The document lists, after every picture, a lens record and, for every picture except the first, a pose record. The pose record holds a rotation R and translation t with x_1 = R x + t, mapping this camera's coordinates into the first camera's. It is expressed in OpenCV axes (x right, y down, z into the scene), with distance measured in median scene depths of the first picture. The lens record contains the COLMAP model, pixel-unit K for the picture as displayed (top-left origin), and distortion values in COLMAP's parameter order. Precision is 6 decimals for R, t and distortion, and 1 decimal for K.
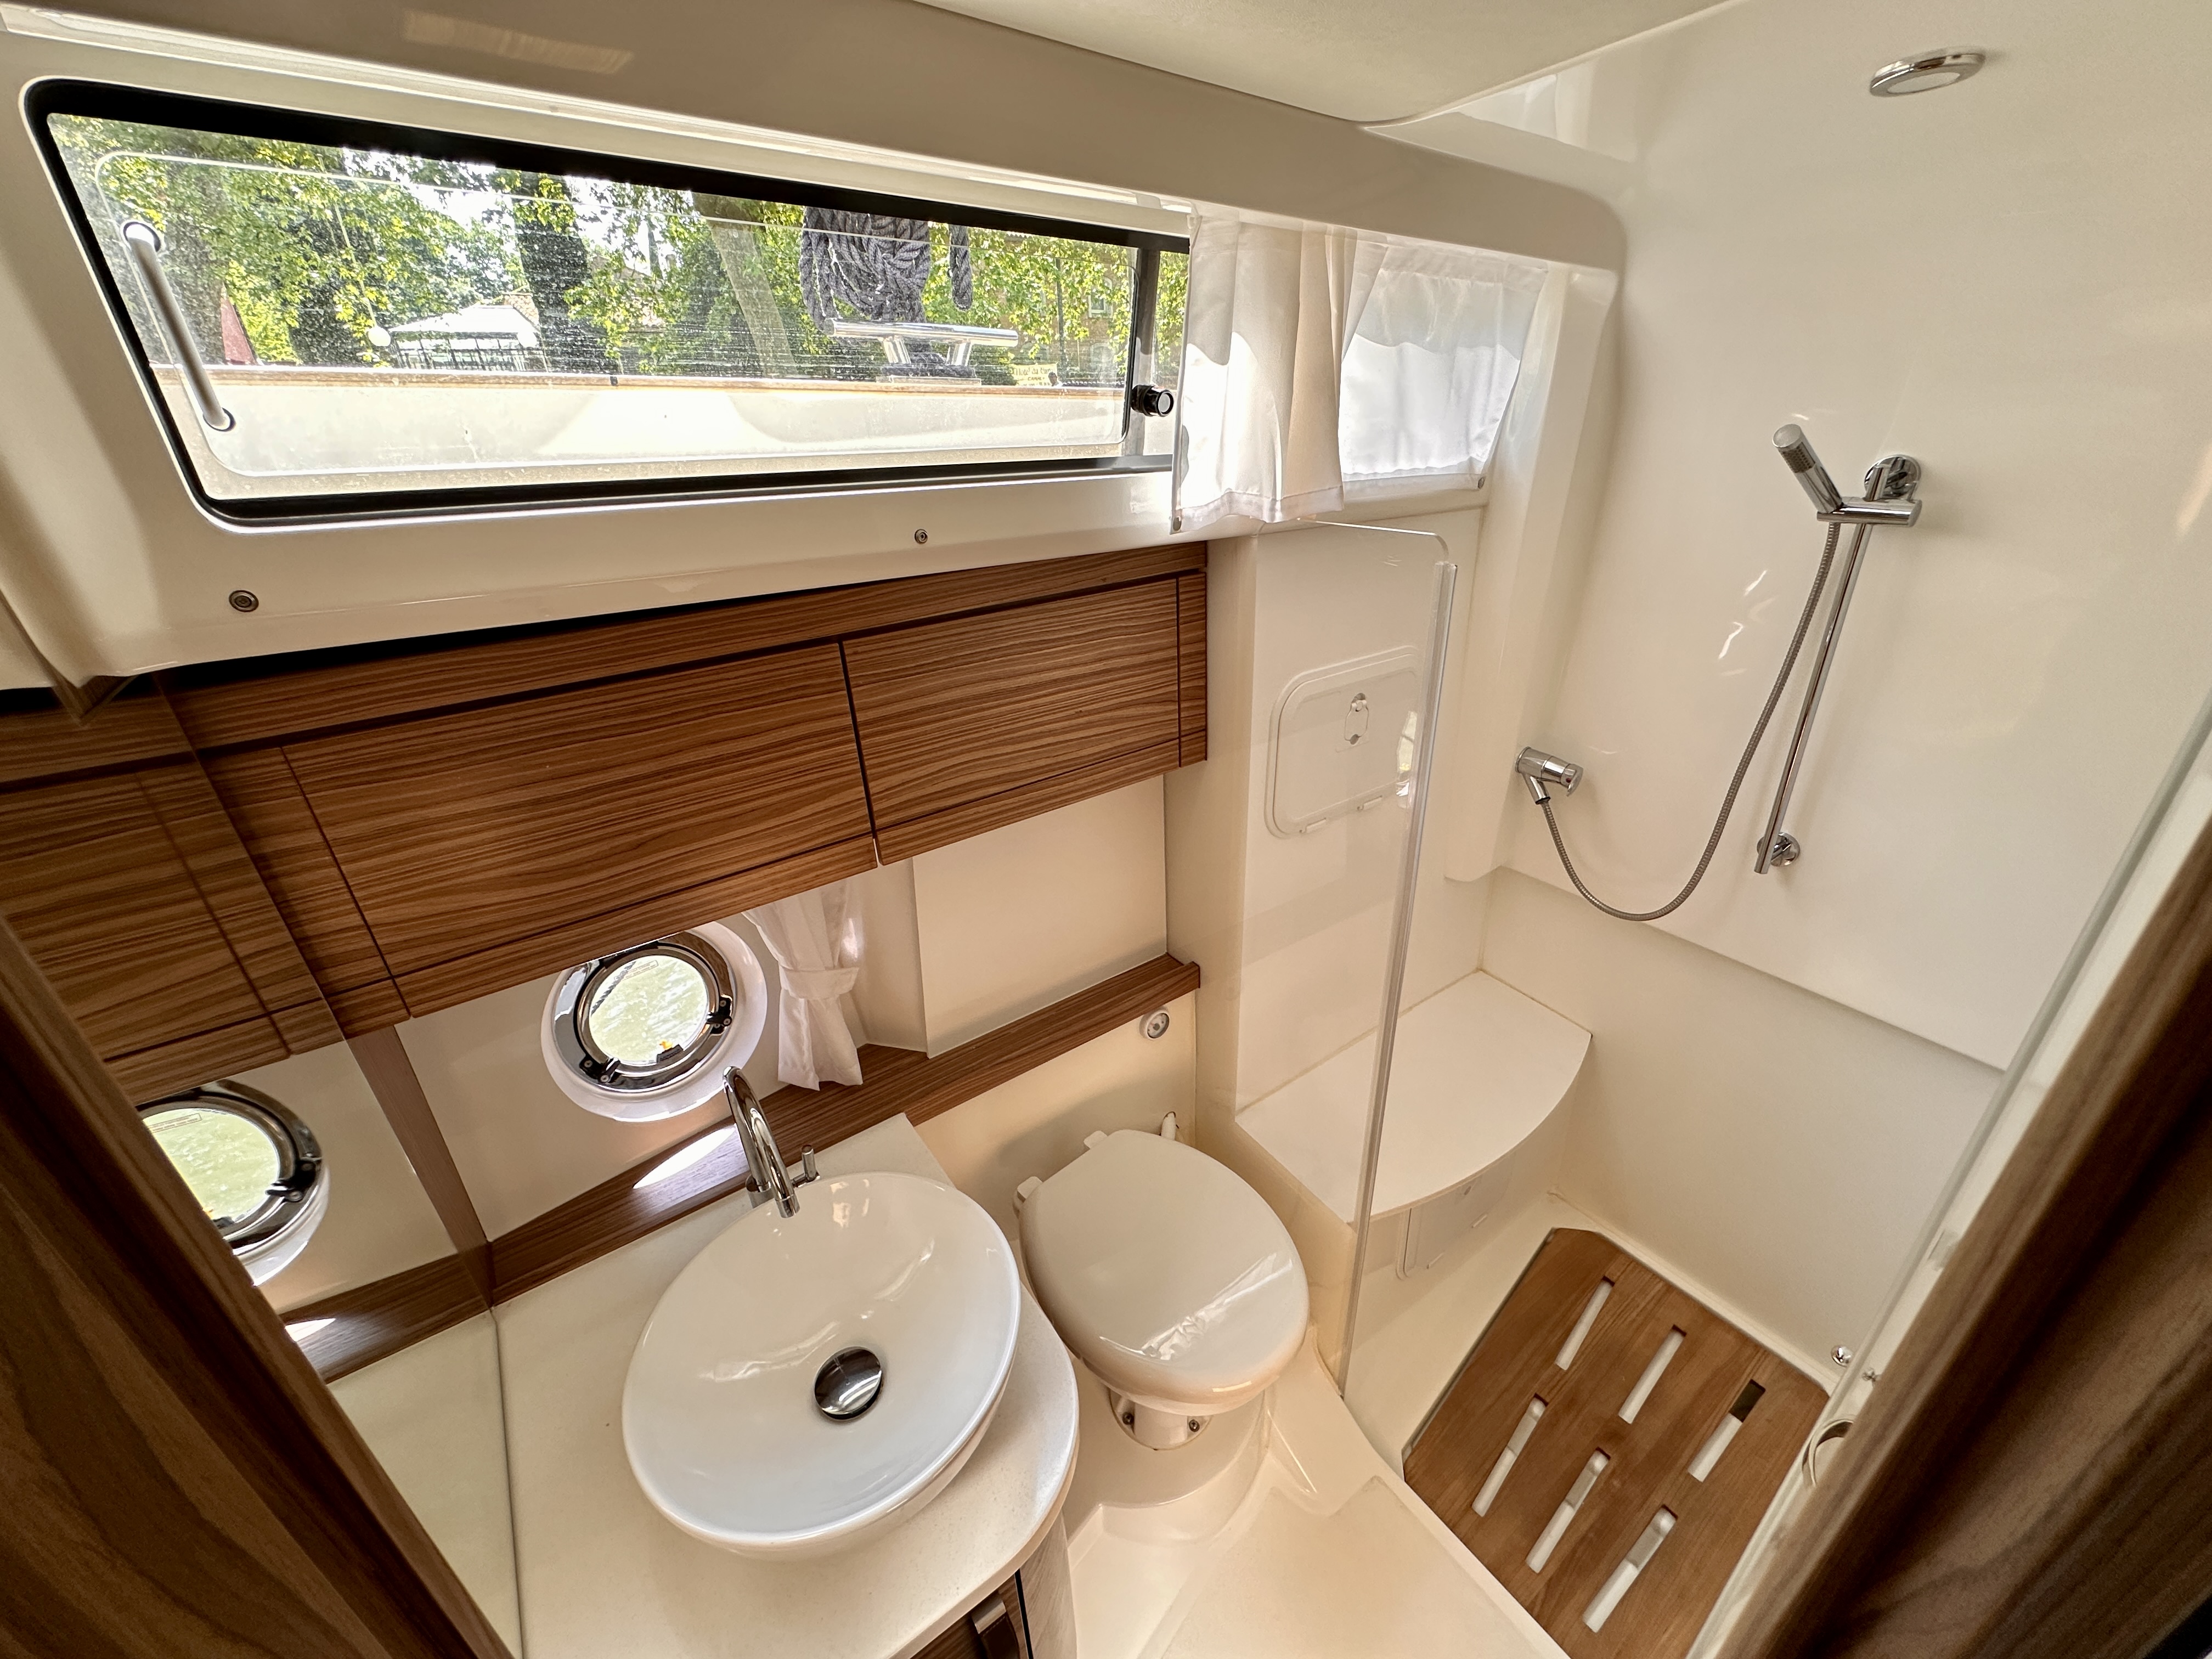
lens RADIAL K [[886.1, 0, 1106.0], [0, 886.1, 829.5], [0, 0, 1]] dist [-0.006122, 0.002213]
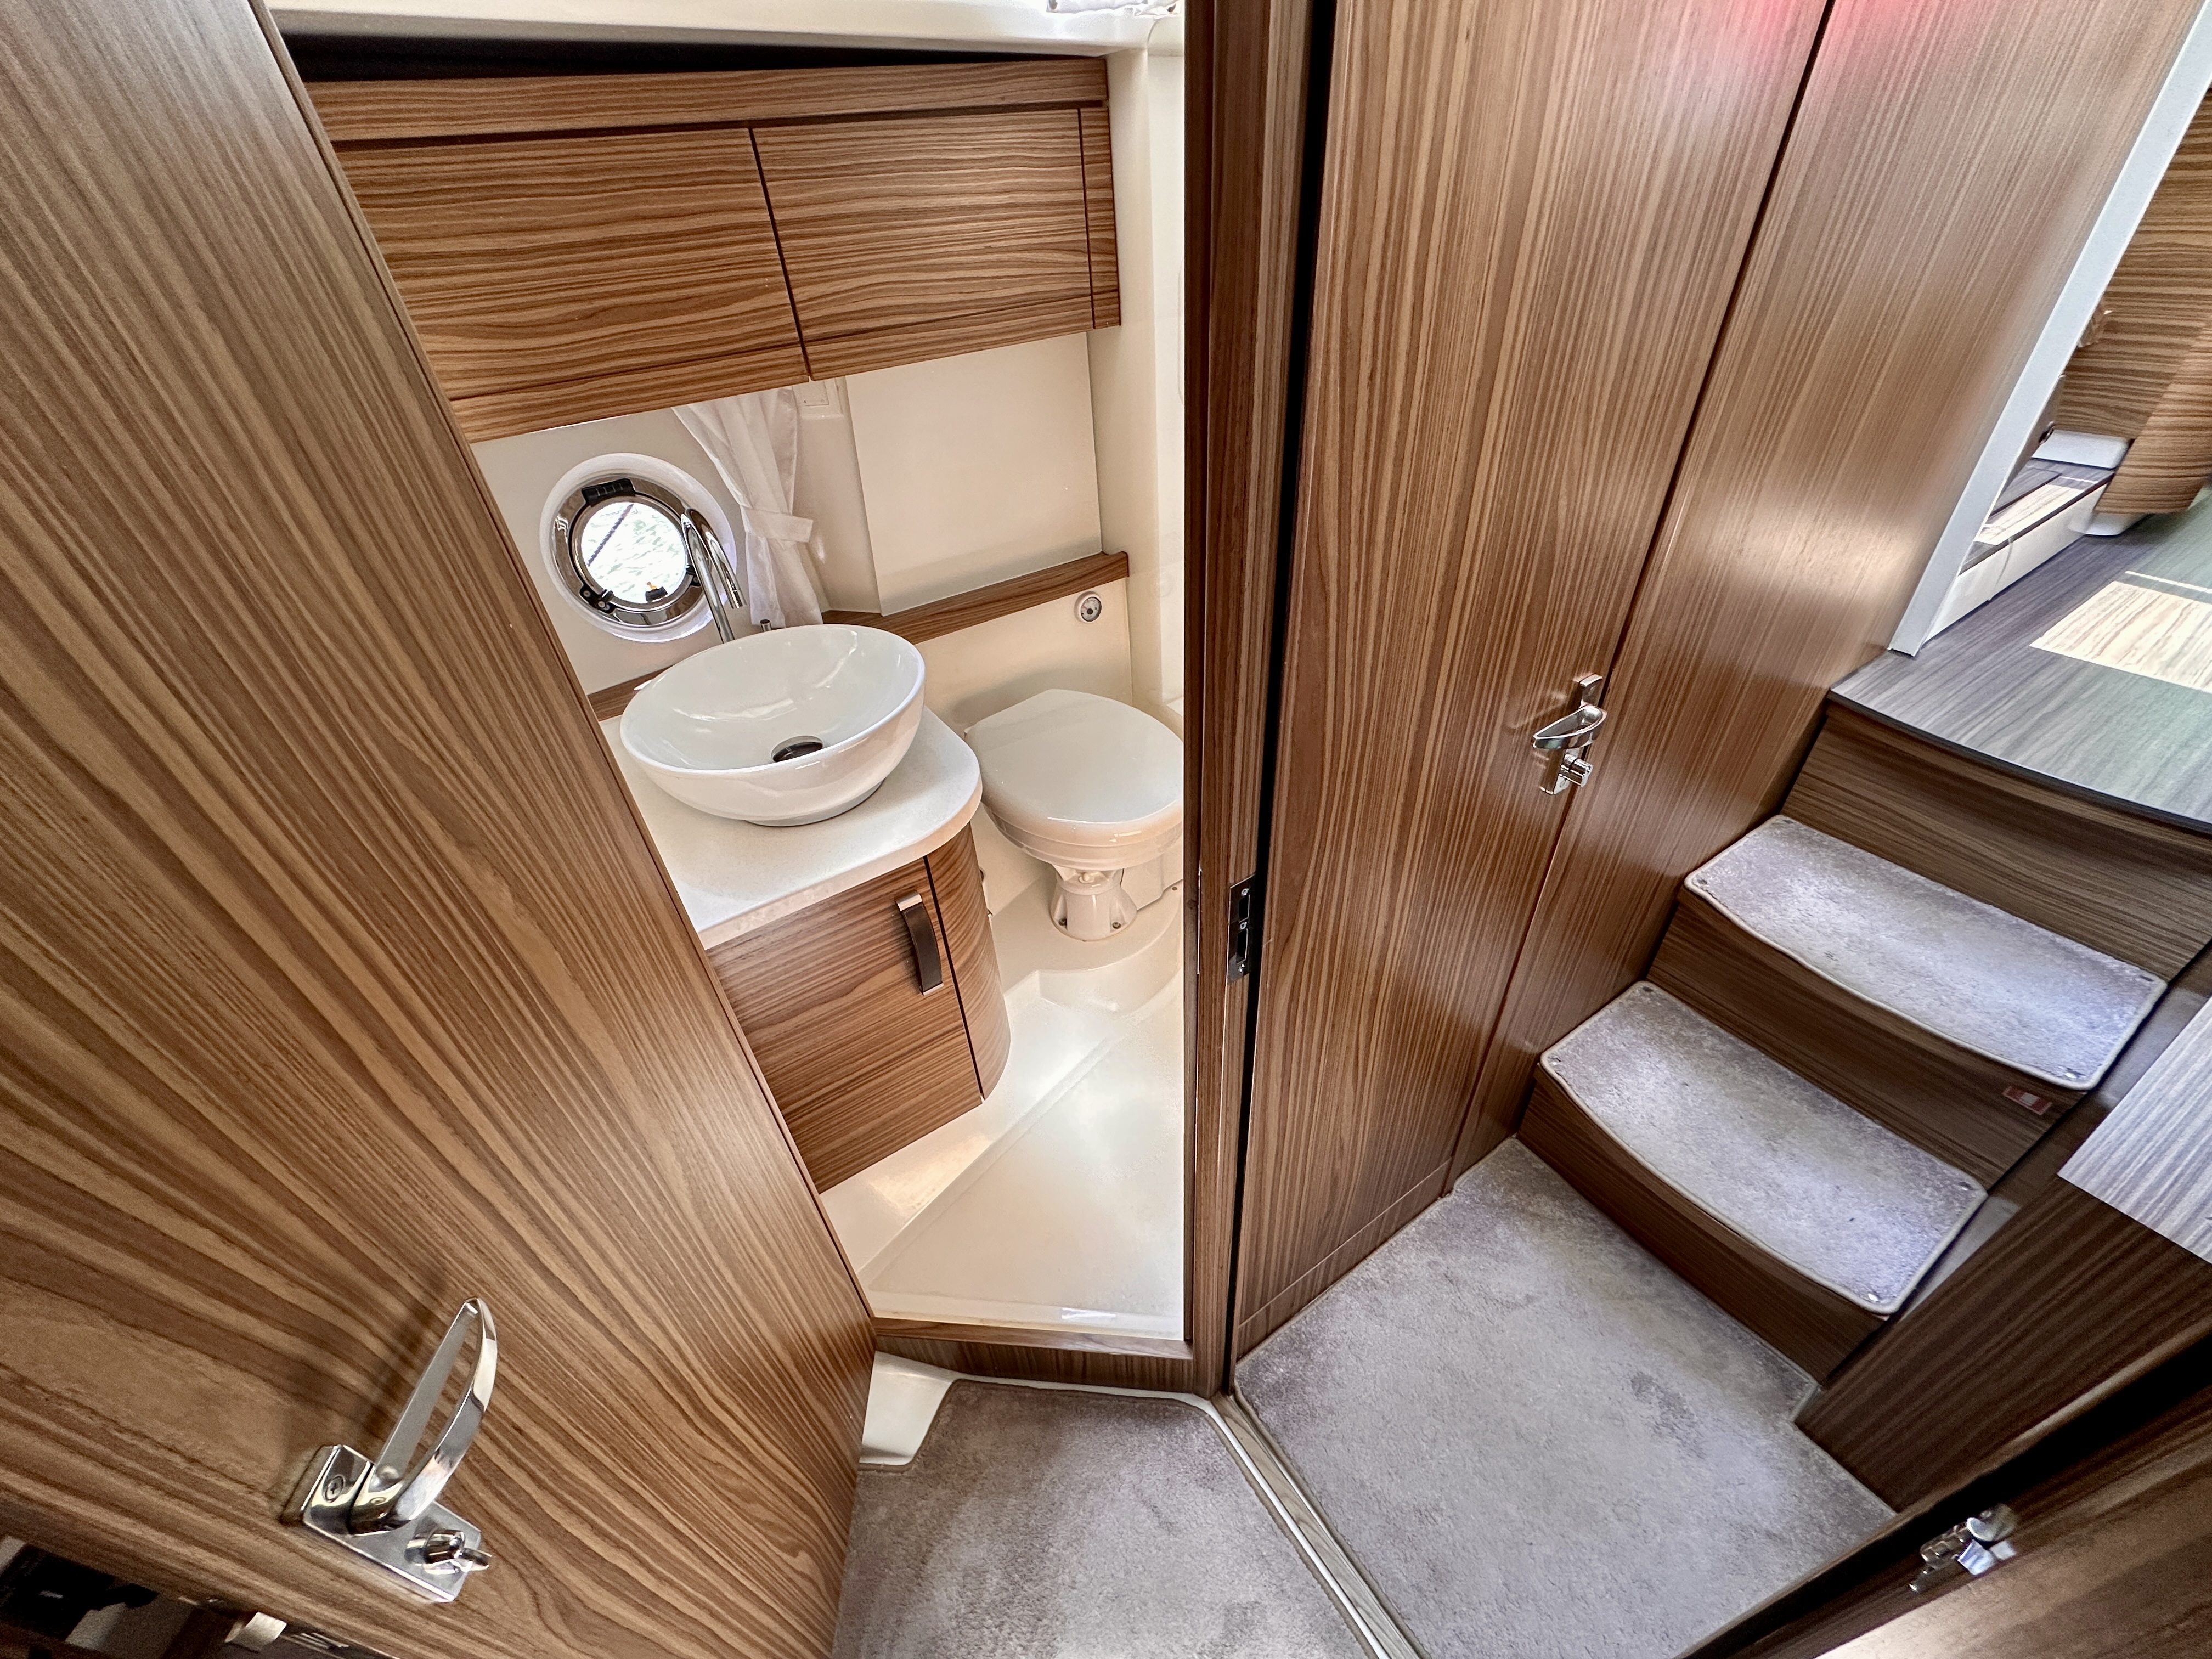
lens RADIAL K [[886.1, 0, 1106.0], [0, 886.1, 829.5], [0, 0, 1]] dist [-0.006122, 0.002213]
pose [[0.999550, -0.002967, -0.029856, 0.141465], [0.008975, 0.979104, 0.203164, 0.341354], [0.028630, -0.203340, 0.978689, -0.200193]]
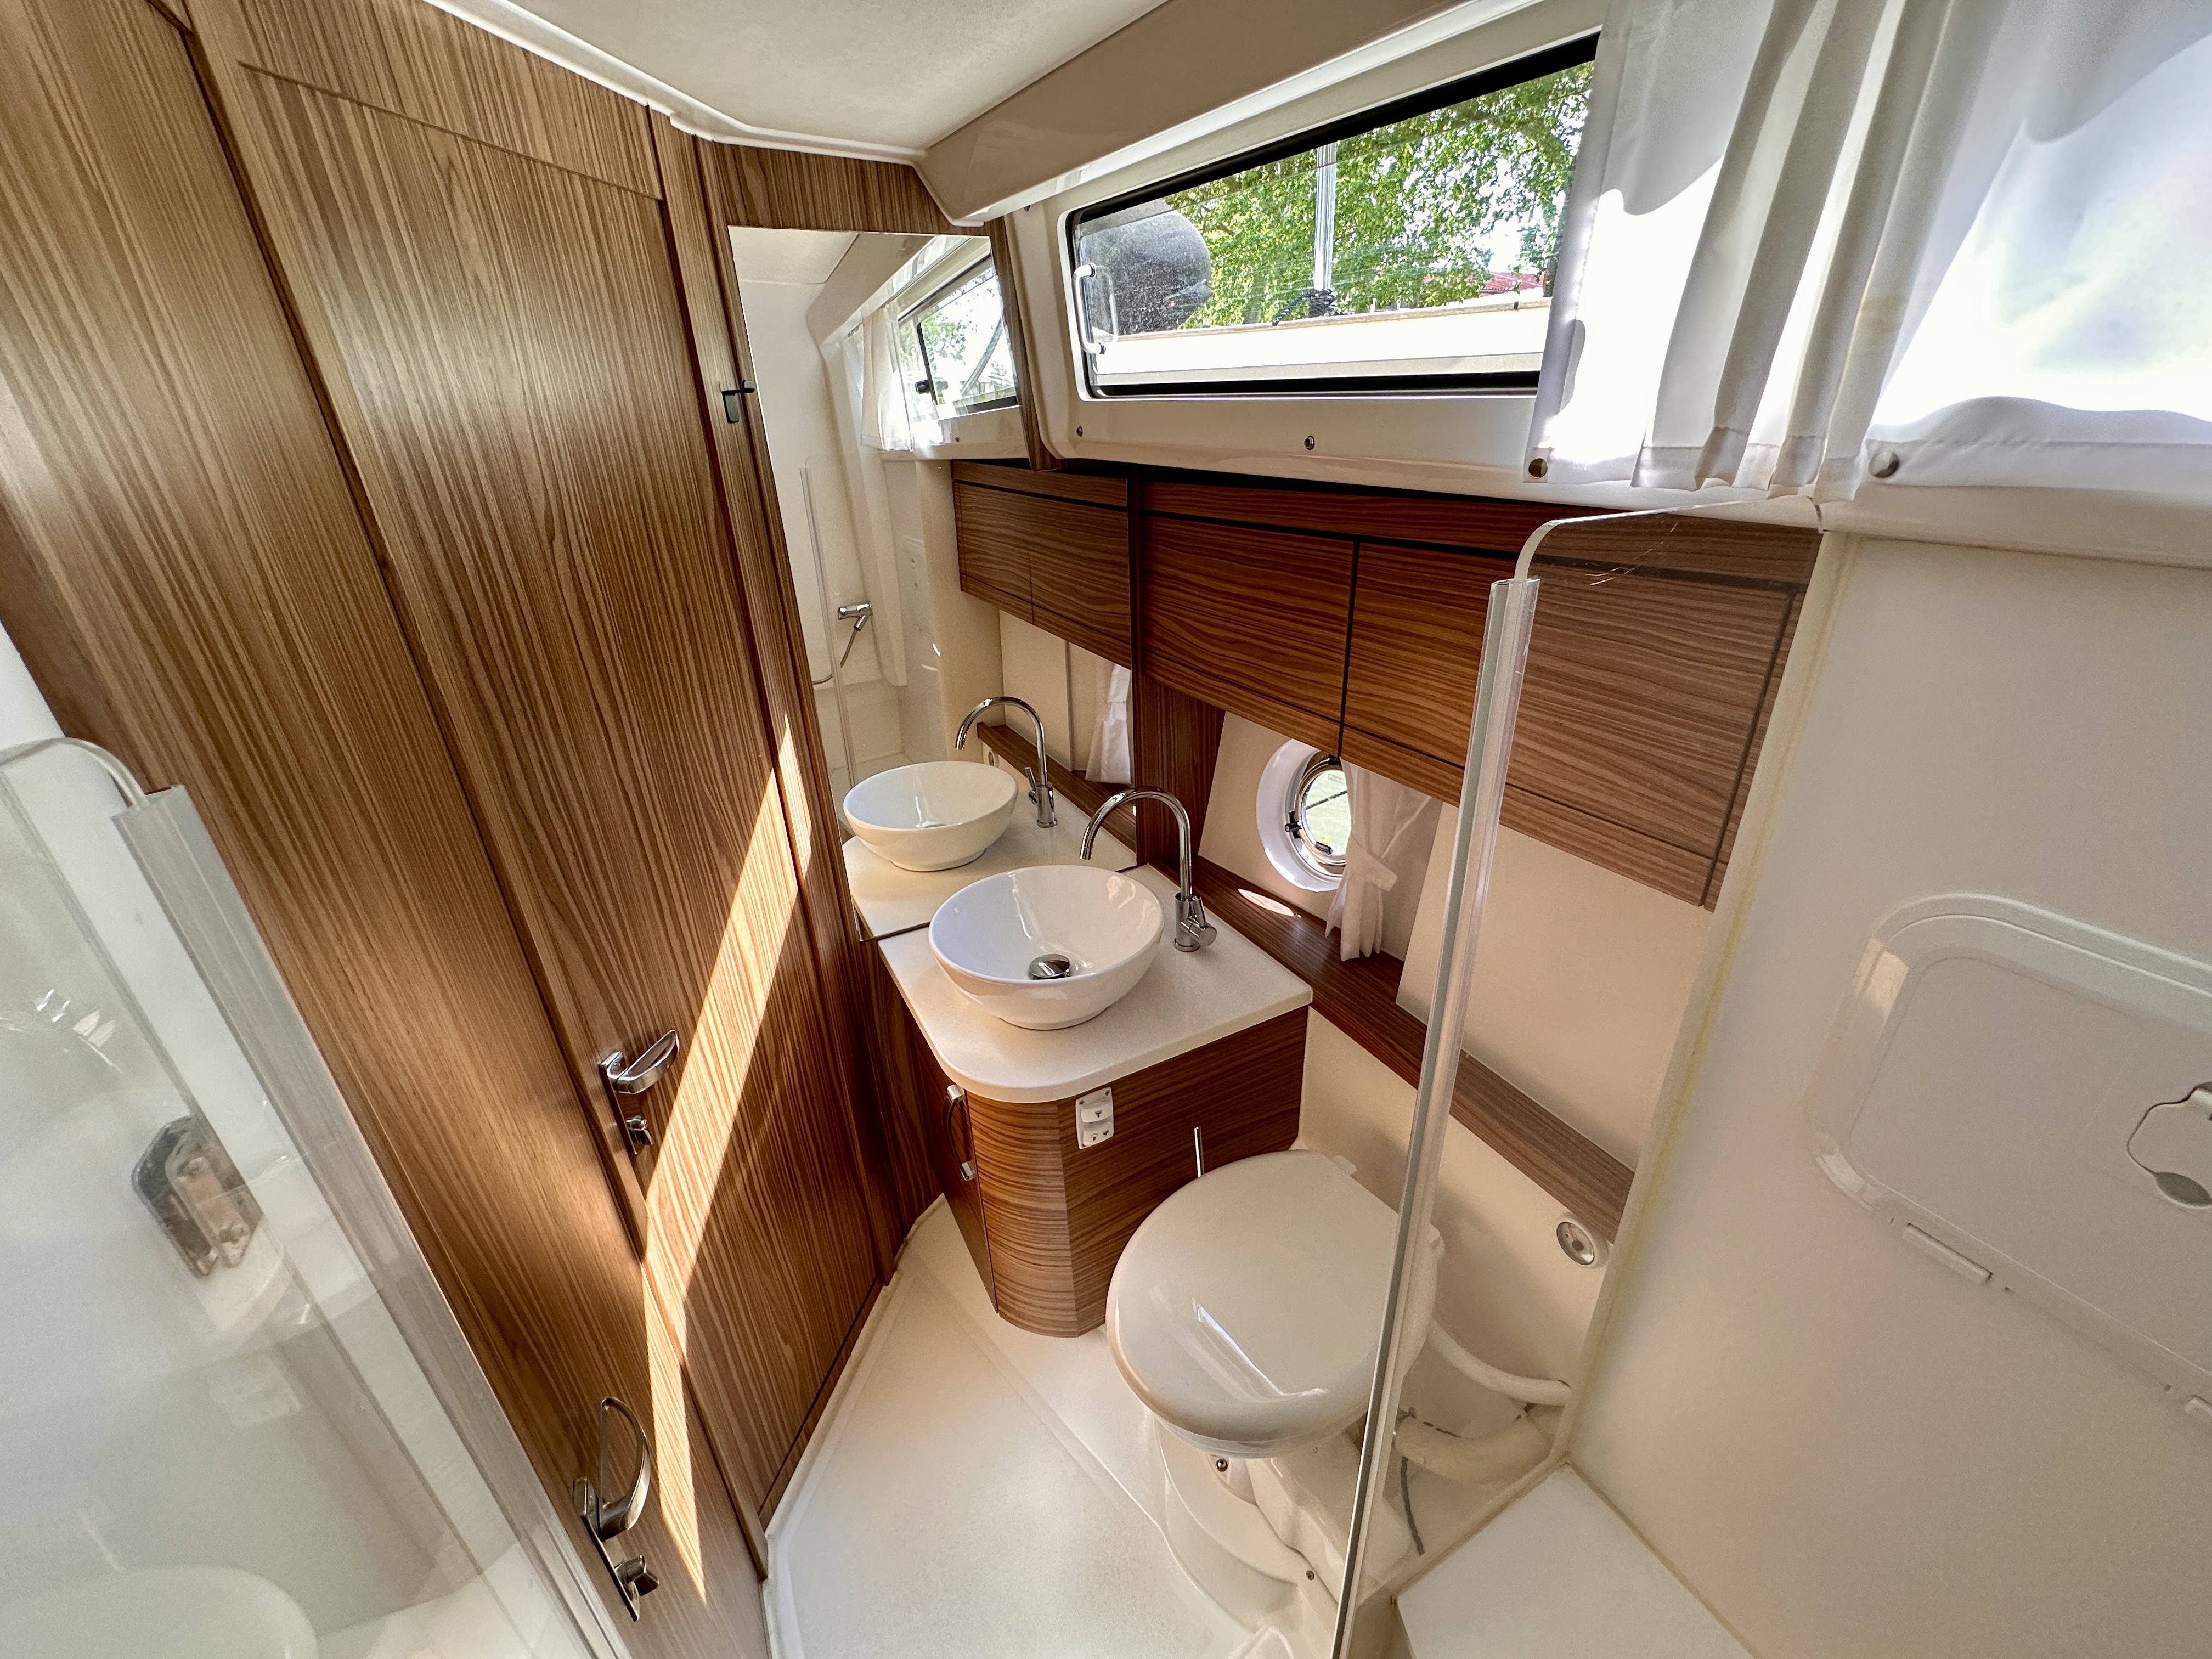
lens RADIAL K [[886.1, 0, 1106.0], [0, 886.1, 829.5], [0, 0, 1]] dist [-0.006122, 0.002213]
pose [[-0.118369, 0.442770, -0.888787, 0.717850], [-0.421758, 0.787910, 0.448686, -0.234039], [0.898949, 0.427964, 0.093478, 0.606396]]
